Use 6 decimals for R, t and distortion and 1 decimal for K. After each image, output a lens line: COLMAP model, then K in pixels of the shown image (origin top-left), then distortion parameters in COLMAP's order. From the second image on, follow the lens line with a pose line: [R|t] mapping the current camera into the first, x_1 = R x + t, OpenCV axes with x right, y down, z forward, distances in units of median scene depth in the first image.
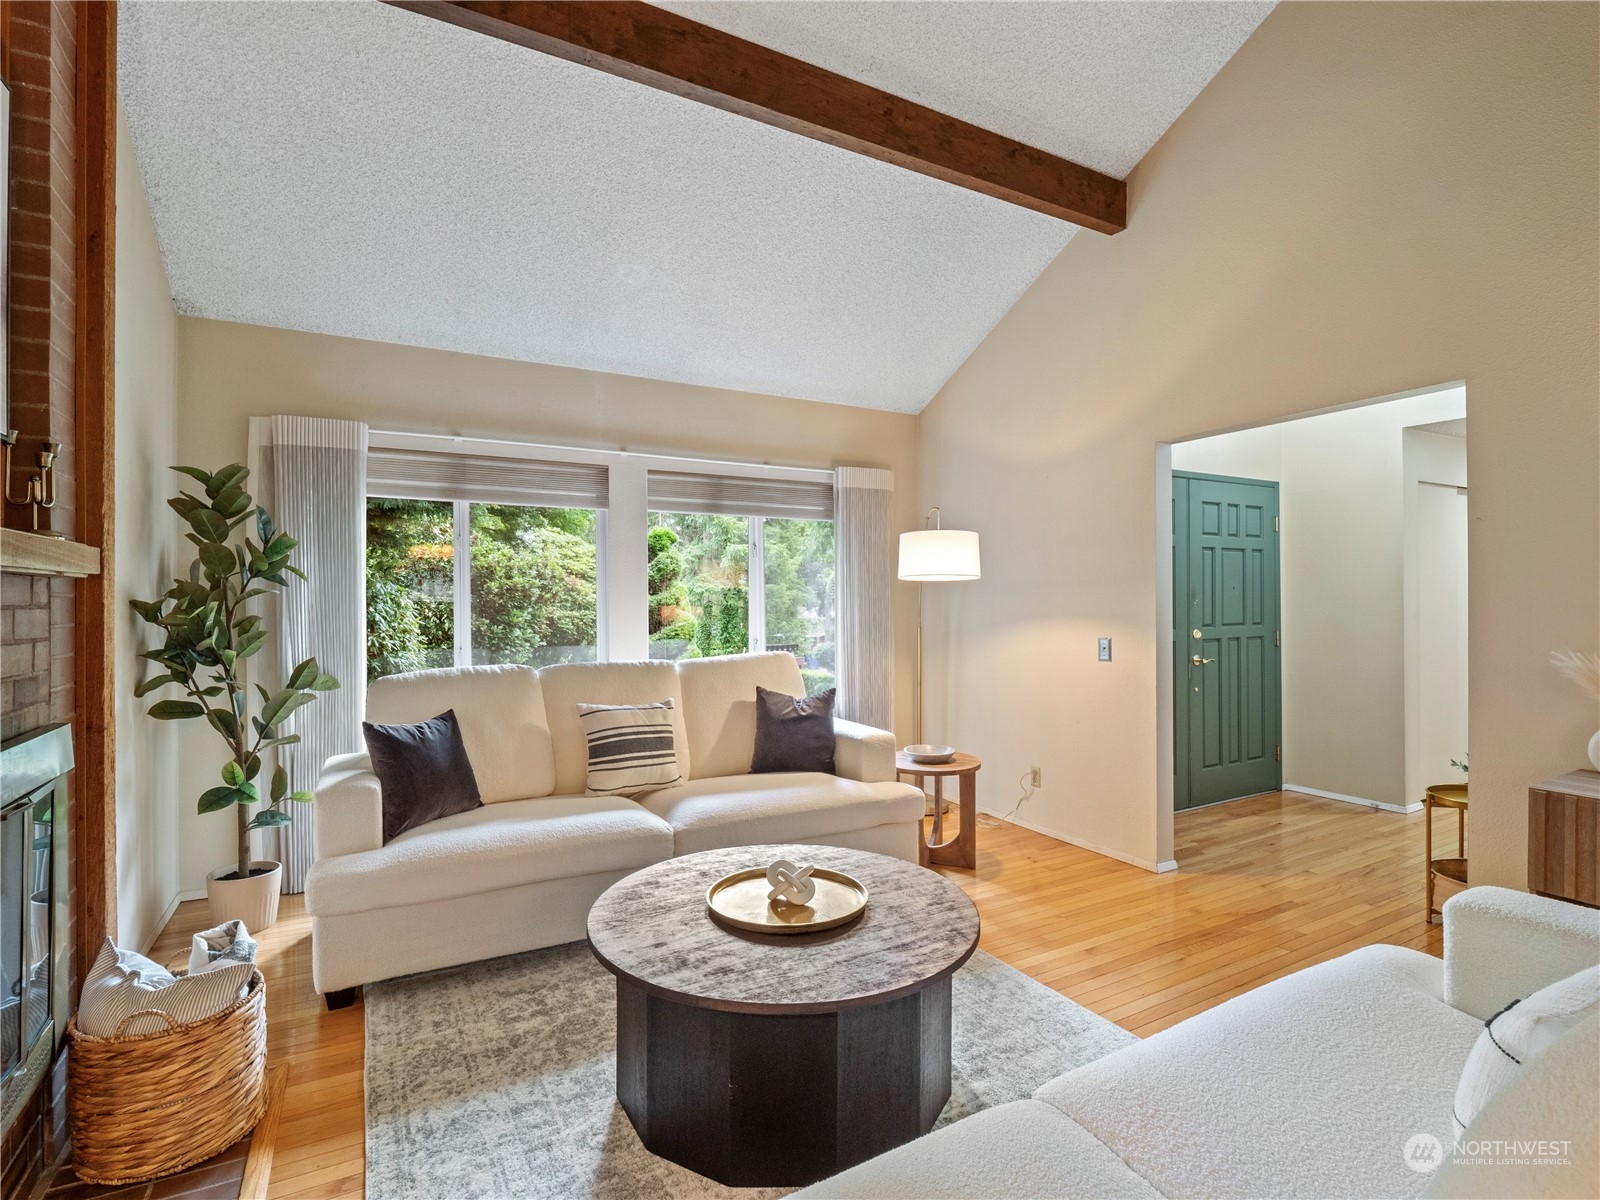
lens RADIAL K [[779.9, 0, 808.2], [0, 779.9, 600.6], [0, 0, 1]] dist [-0.000111, -0.000470]
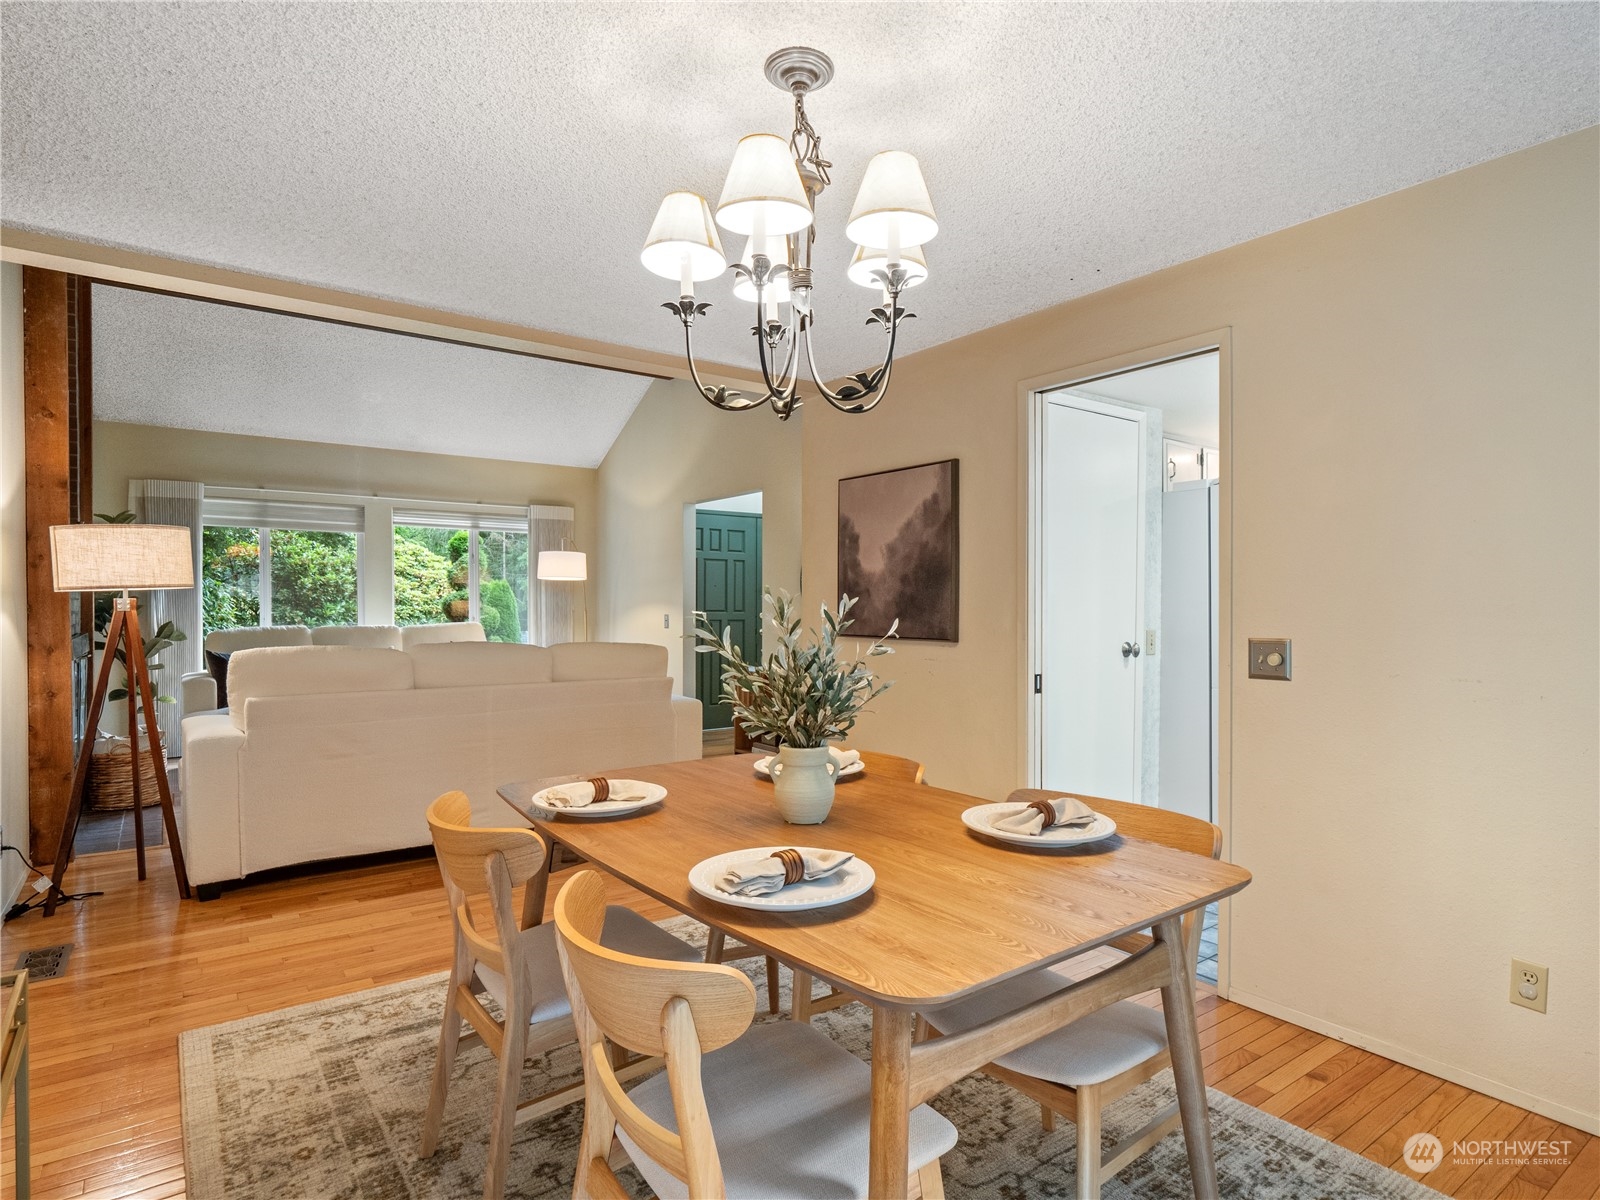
lens RADIAL K [[863.4, 0, 791.5], [0, 863.4, 605.5], [0, 0, 1]] dist [0.016644, 0.000435]
pose [[0.994204, 0.004096, 0.107435, 0.201306], [-0.004598, 0.999980, 0.004422, 0.008930], [-0.107414, -0.004890, 0.994202, -0.408427]]
